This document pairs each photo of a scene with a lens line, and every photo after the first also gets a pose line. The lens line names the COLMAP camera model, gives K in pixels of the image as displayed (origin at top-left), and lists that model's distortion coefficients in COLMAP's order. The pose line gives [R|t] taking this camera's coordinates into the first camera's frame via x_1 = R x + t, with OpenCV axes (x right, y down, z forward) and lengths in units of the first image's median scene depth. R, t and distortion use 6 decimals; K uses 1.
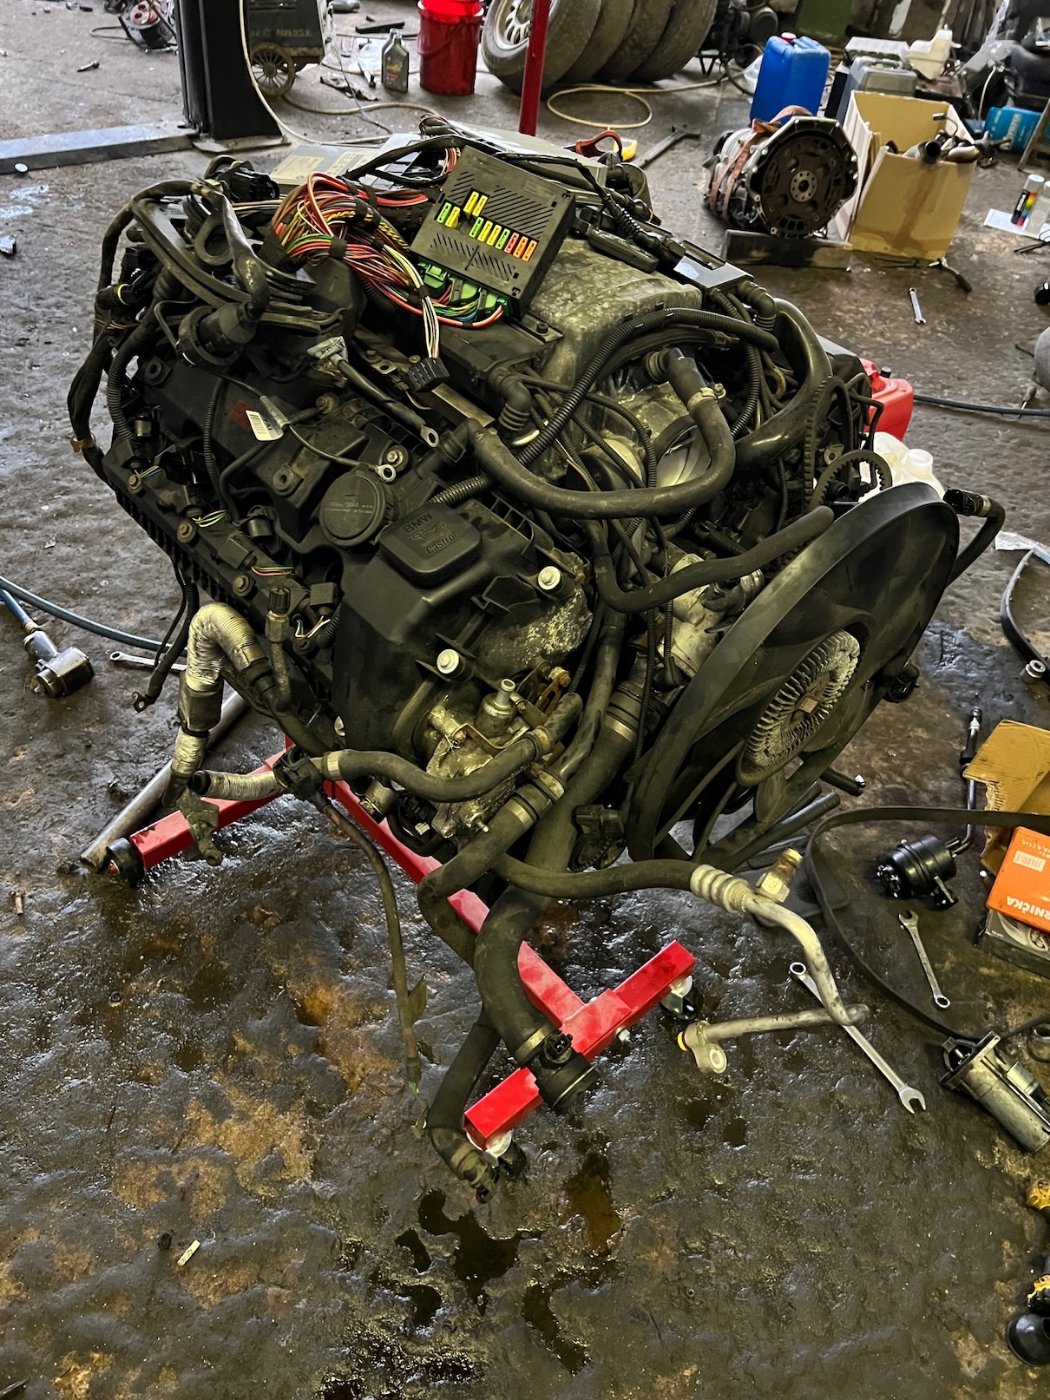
lens RADIAL K [[1060.5, 0, 526.5], [0, 1060.5, 700.2], [0, 0, 1]] dist [0.004298, -0.018037]
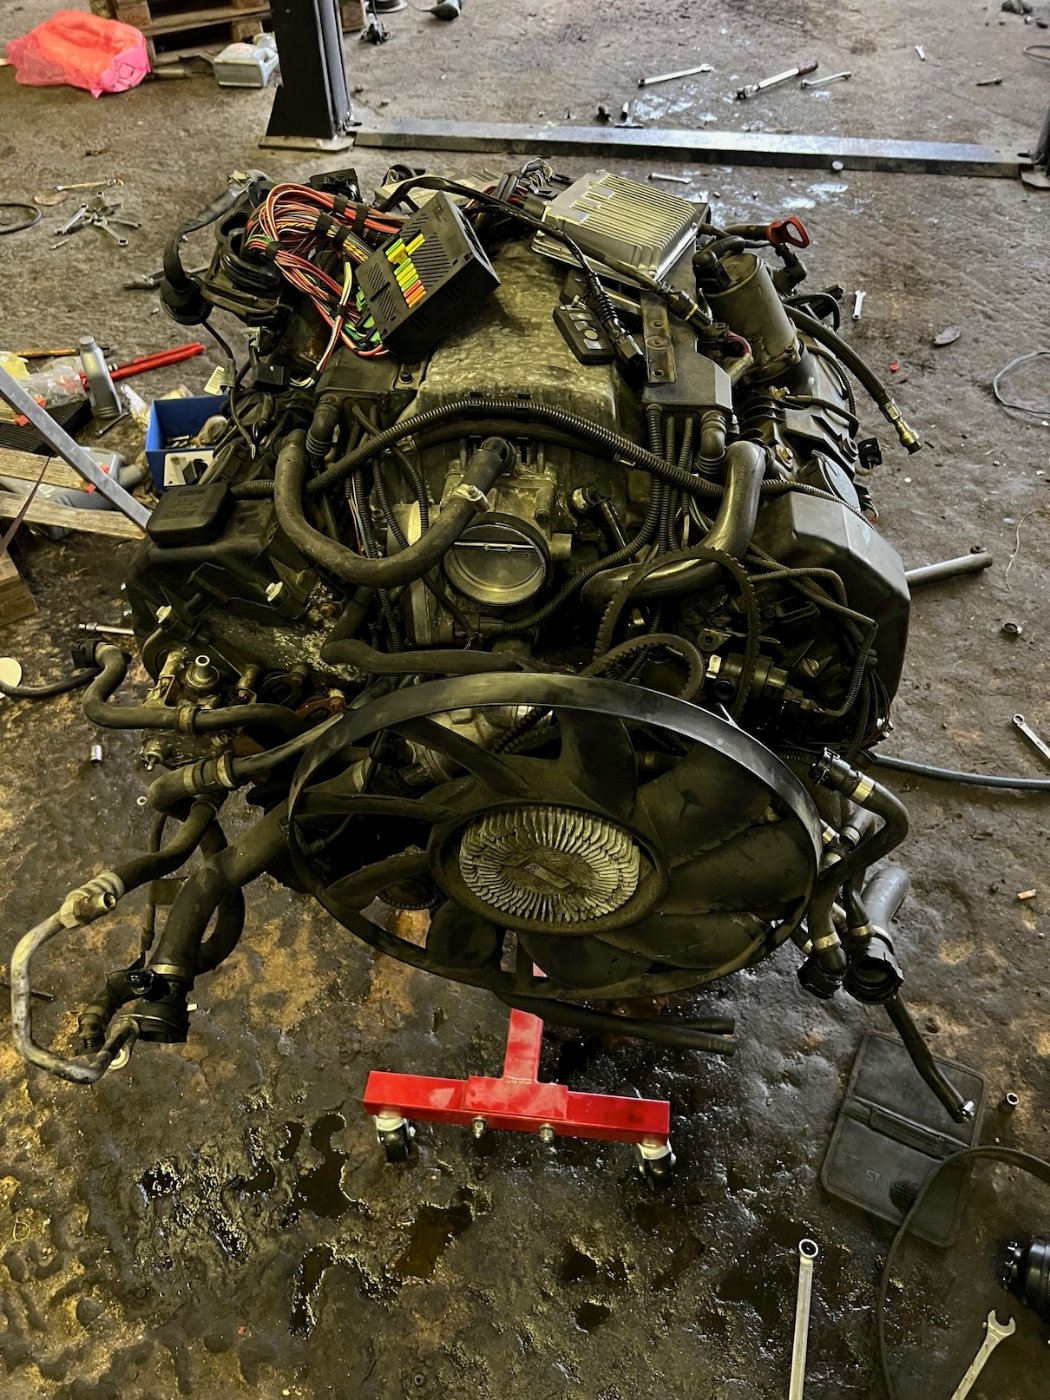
lens RADIAL K [[1060.5, 0, 525.9], [0, 1060.5, 698.3], [0, 0, 1]] dist [0.004298, -0.018037]
pose [[0.650058, 0.468553, -0.598233, 0.404316], [-0.470657, 0.866345, 0.167117, -0.147516], [0.596579, 0.172927, 0.783702, 0.158867]]
